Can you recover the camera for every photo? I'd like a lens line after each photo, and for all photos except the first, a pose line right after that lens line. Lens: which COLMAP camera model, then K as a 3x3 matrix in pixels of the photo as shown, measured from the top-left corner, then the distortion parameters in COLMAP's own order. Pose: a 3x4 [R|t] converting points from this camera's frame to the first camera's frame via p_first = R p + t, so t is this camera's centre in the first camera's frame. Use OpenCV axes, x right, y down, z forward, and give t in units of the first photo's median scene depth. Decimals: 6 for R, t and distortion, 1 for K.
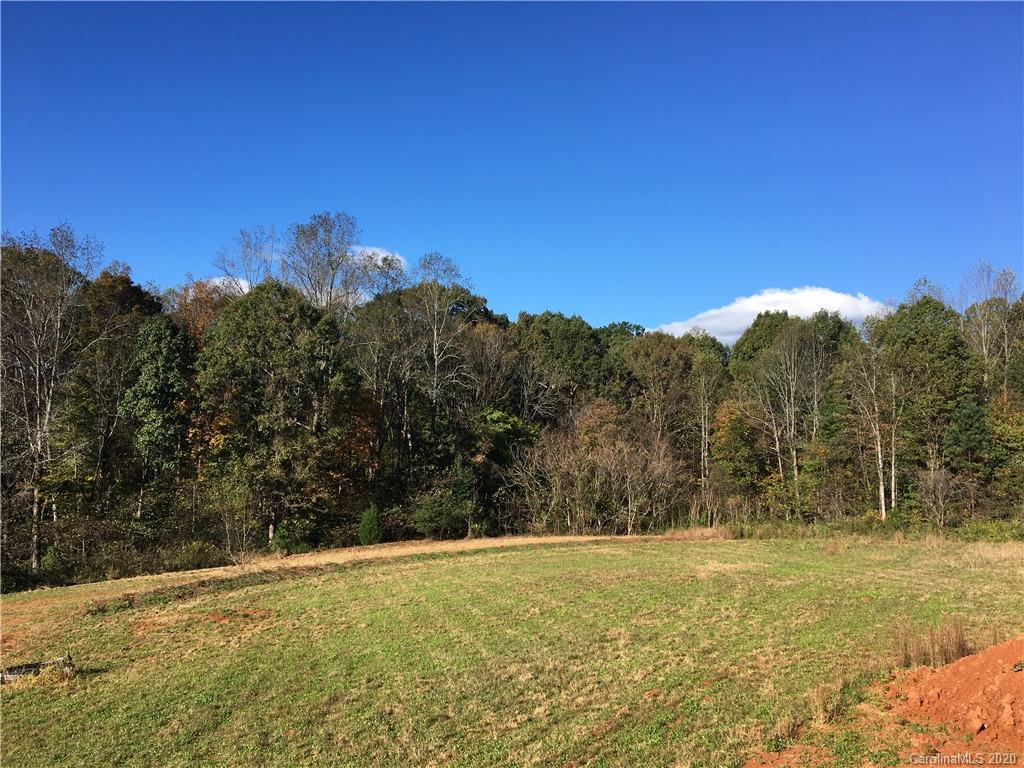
lens RADIAL K [[852.4, 0, 507.3], [0, 852.4, 388.2], [0, 0, 1]] dist [0.097321, -0.159787]
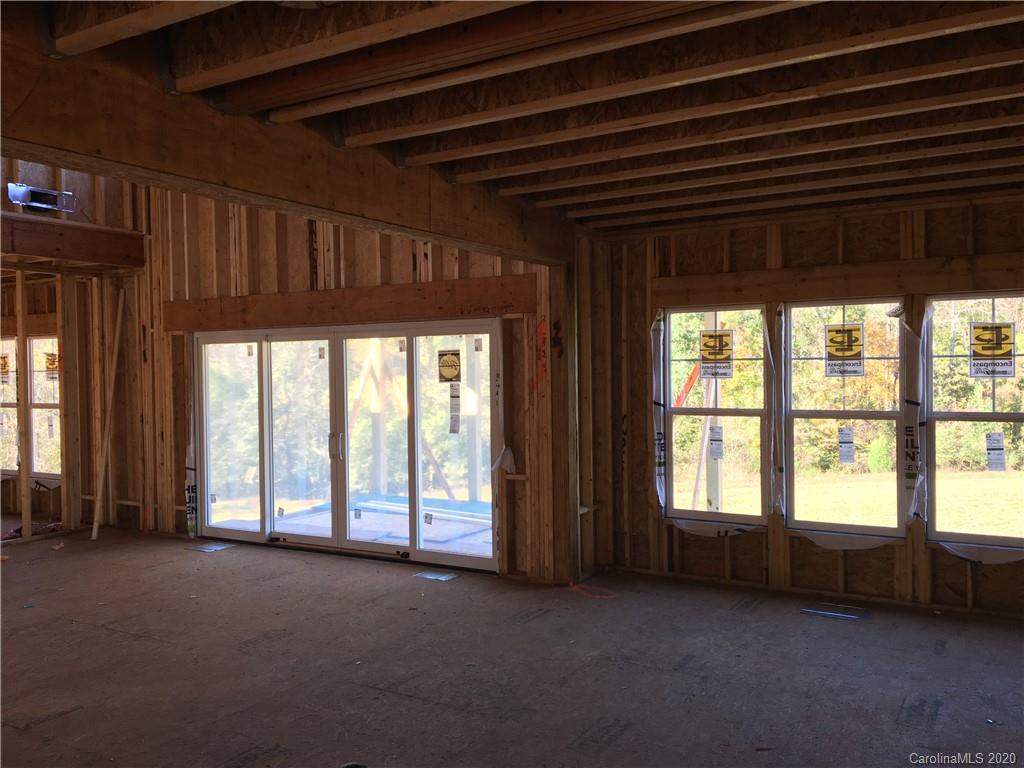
lens RADIAL K [[852.4, 0, 507.3], [0, 852.4, 388.2], [0, 0, 1]] dist [0.097321, -0.159787]
pose [[0.816197, -0.018721, -0.577470, 0.073563], [0.061342, 0.996634, 0.054391, -0.004879], [0.574508, -0.079817, 0.814598, -0.100411]]
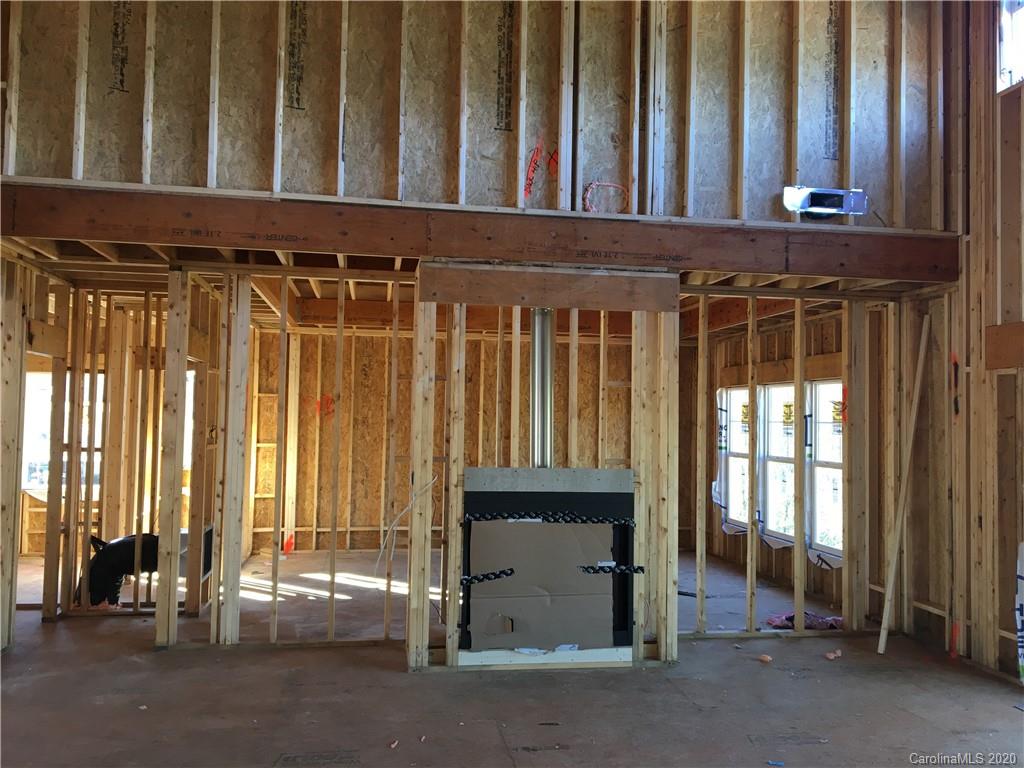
lens RADIAL K [[863.6, 0, 512.0], [0, 863.6, 384.0], [0, 0, 1]] dist [0.041139, -0.048811]
pose [[0.086415, -0.060797, -0.994402, 0.048012], [0.036543, 0.997658, -0.057821, -0.004689], [0.995589, -0.031342, 0.088434, -0.084384]]
